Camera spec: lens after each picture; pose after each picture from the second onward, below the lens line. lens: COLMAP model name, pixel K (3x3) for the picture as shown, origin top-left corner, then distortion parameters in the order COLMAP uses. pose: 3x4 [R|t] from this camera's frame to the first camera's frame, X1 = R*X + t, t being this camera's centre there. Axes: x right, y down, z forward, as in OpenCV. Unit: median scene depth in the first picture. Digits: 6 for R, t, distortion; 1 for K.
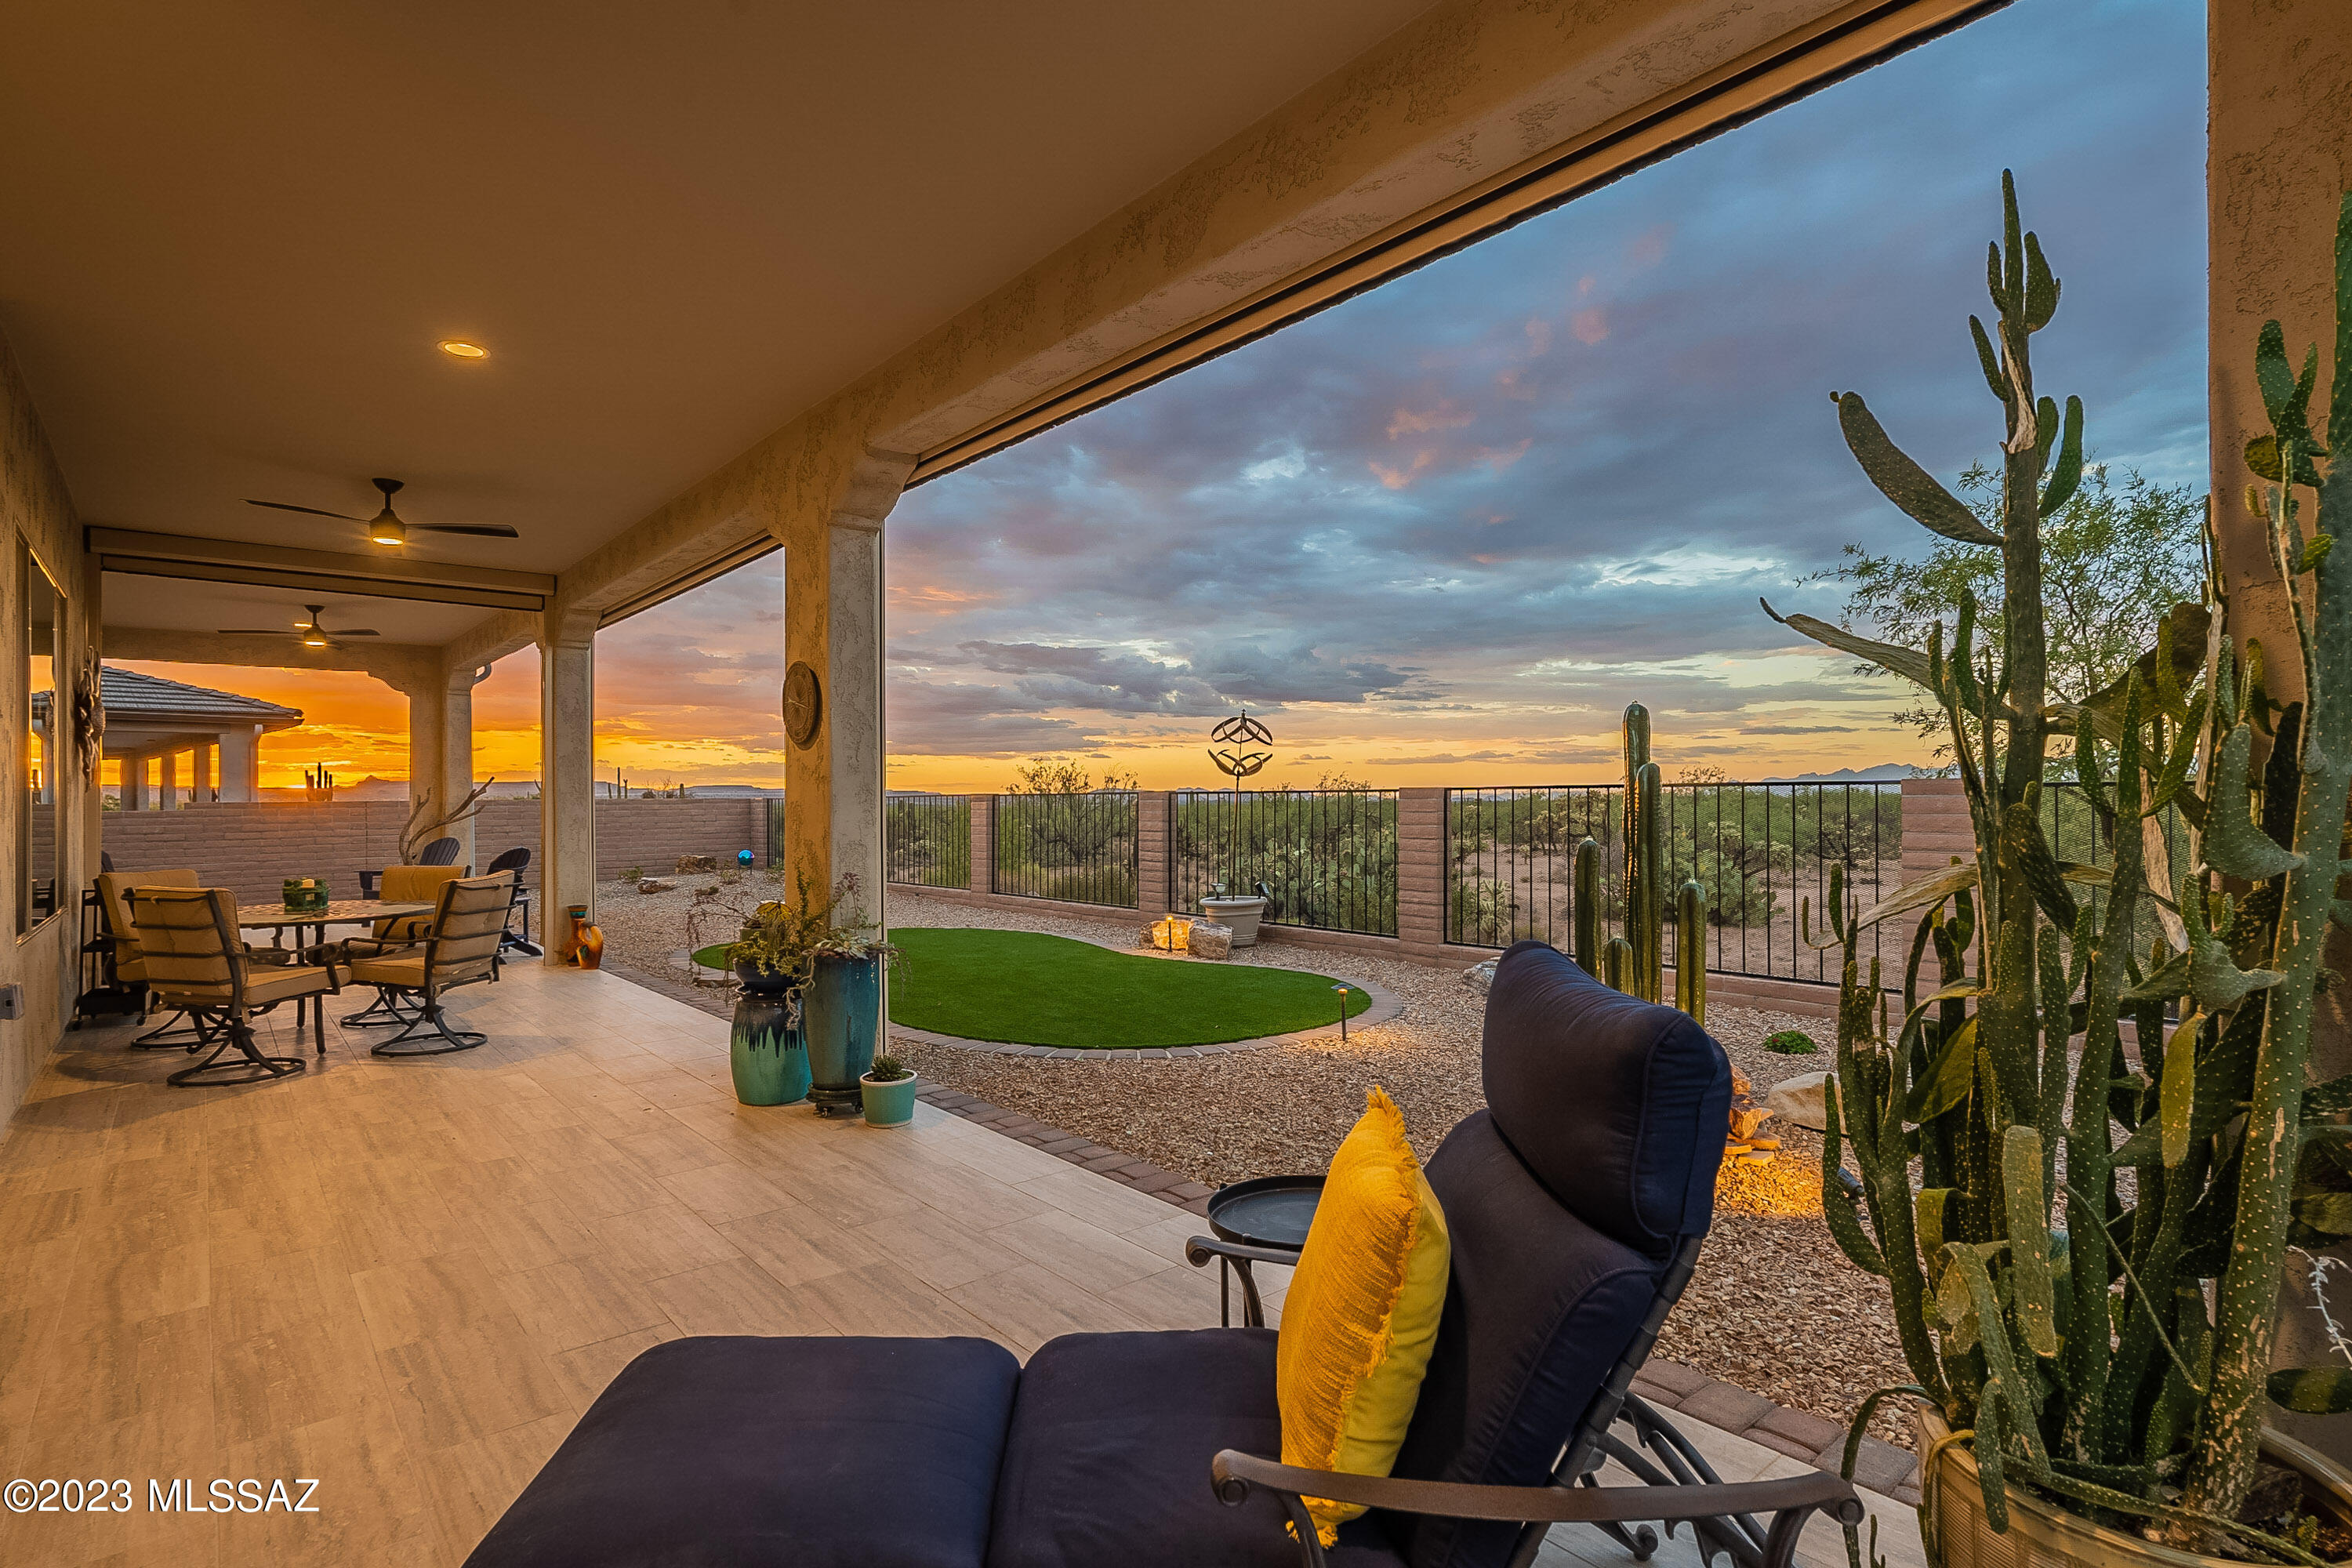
lens RADIAL K [[1147.3, 0, 1176.0], [0, 1147.3, 784.0], [0, 0, 1]] dist [-0.002139, -0.000488]
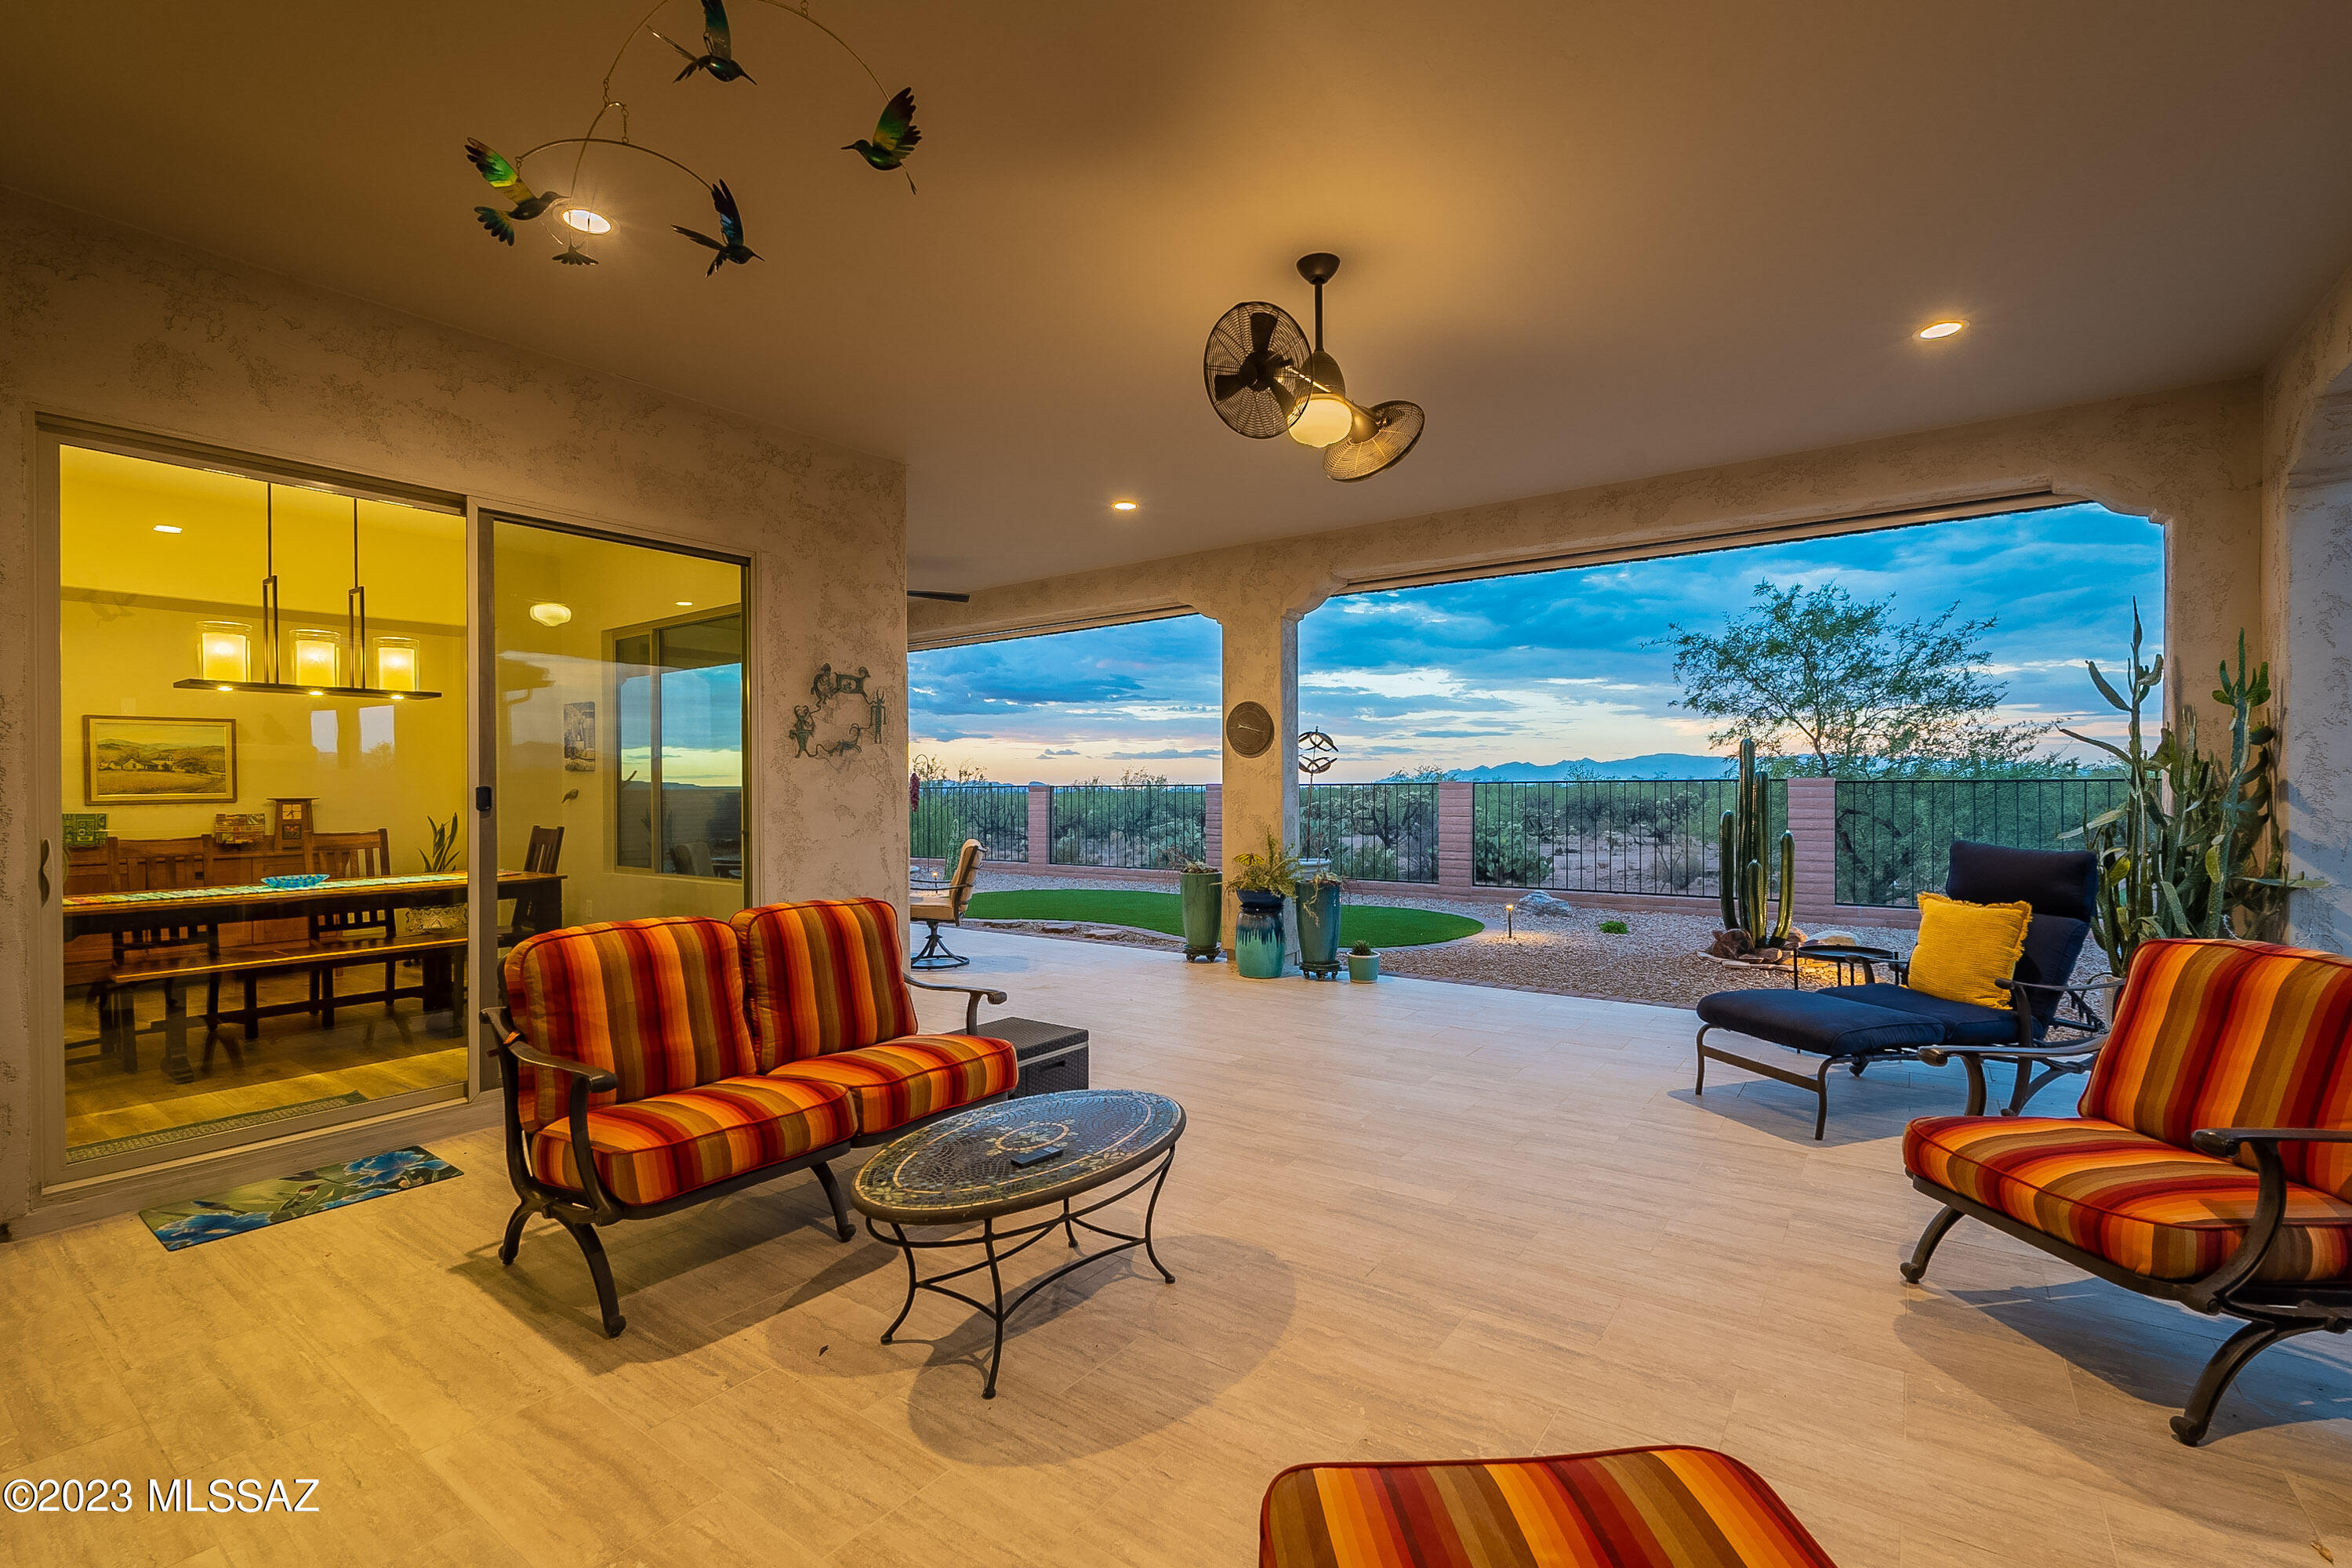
lens RADIAL K [[1027.4, 0, 1176.0], [0, 1027.4, 784.0], [0, 0, 1]] dist [-0.003449, 0.000150]
pose [[0.971352, 0.002129, 0.237634, -0.746045], [-0.003875, 0.999969, 0.006879, -0.003242], [-0.237612, -0.007603, 0.971330, -0.338474]]
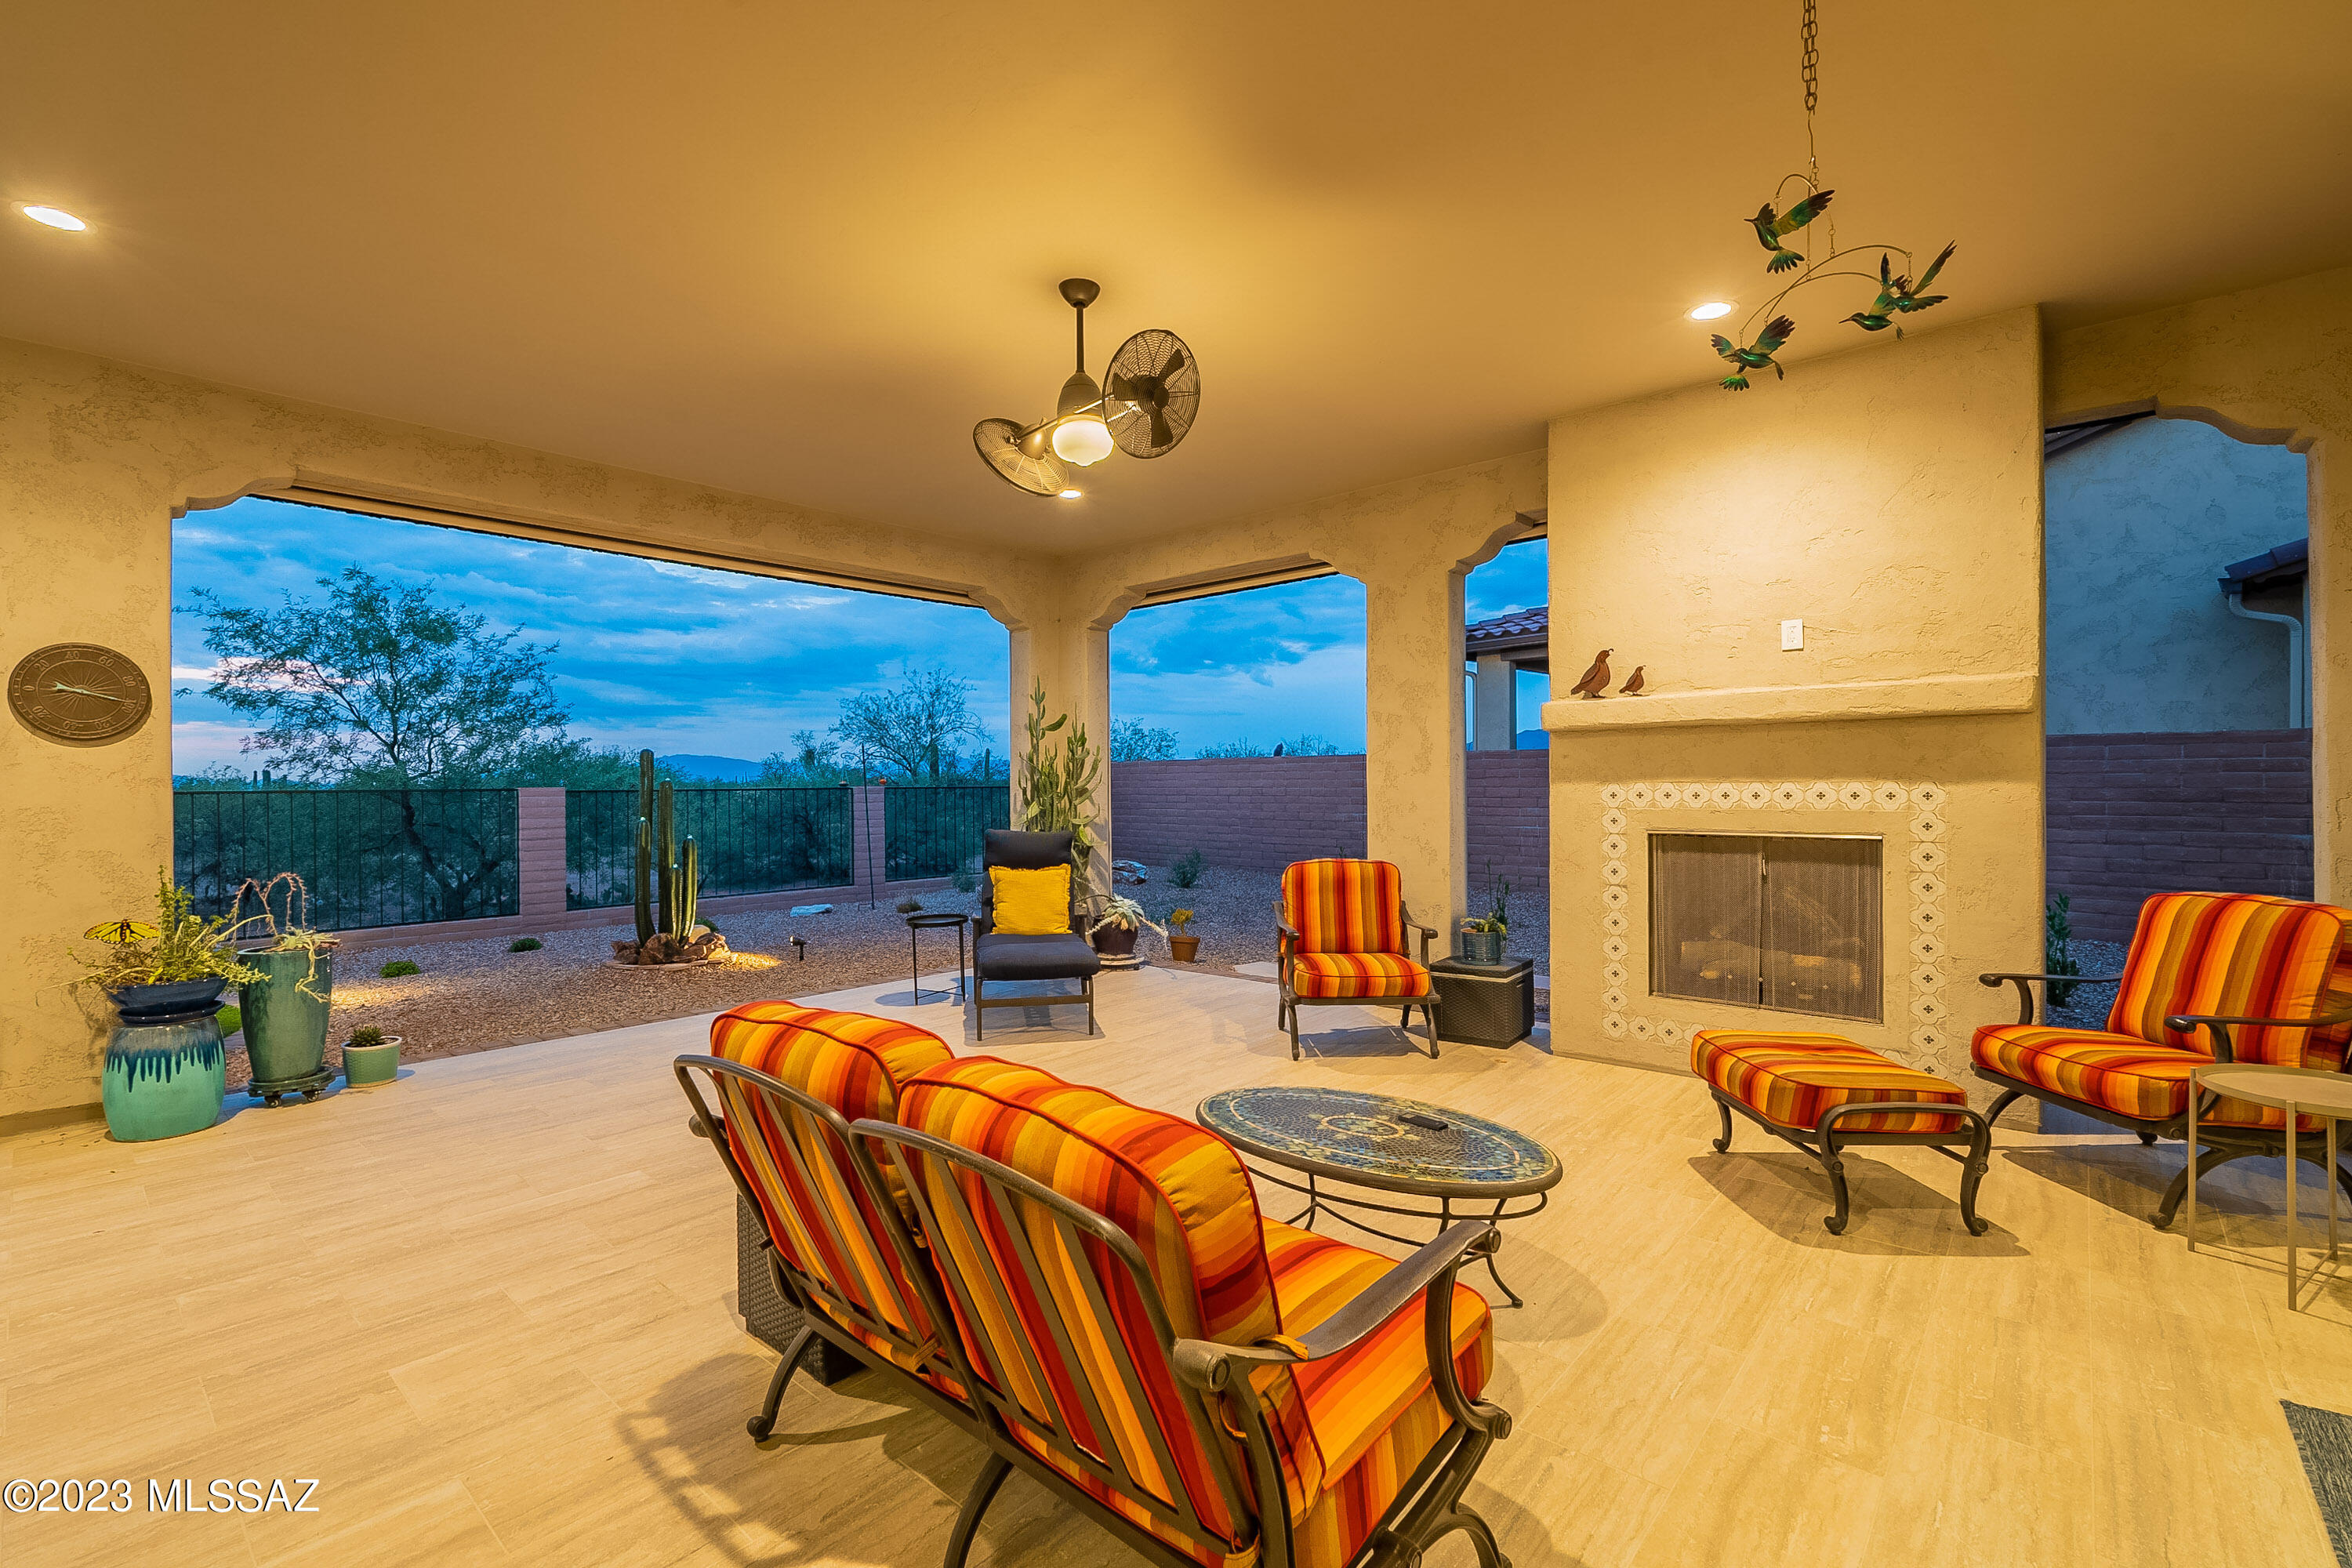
lens RADIAL K [[1027.4, 0, 1176.0], [0, 1027.4, 784.0], [0, 0, 1]] dist [-0.003449, 0.000150]
pose [[-0.138490, 0.009499, 0.990318, -1.172566], [-0.000761, 0.999953, -0.009698, 0.004318], [-0.990364, -0.002097, -0.138476, 0.294299]]
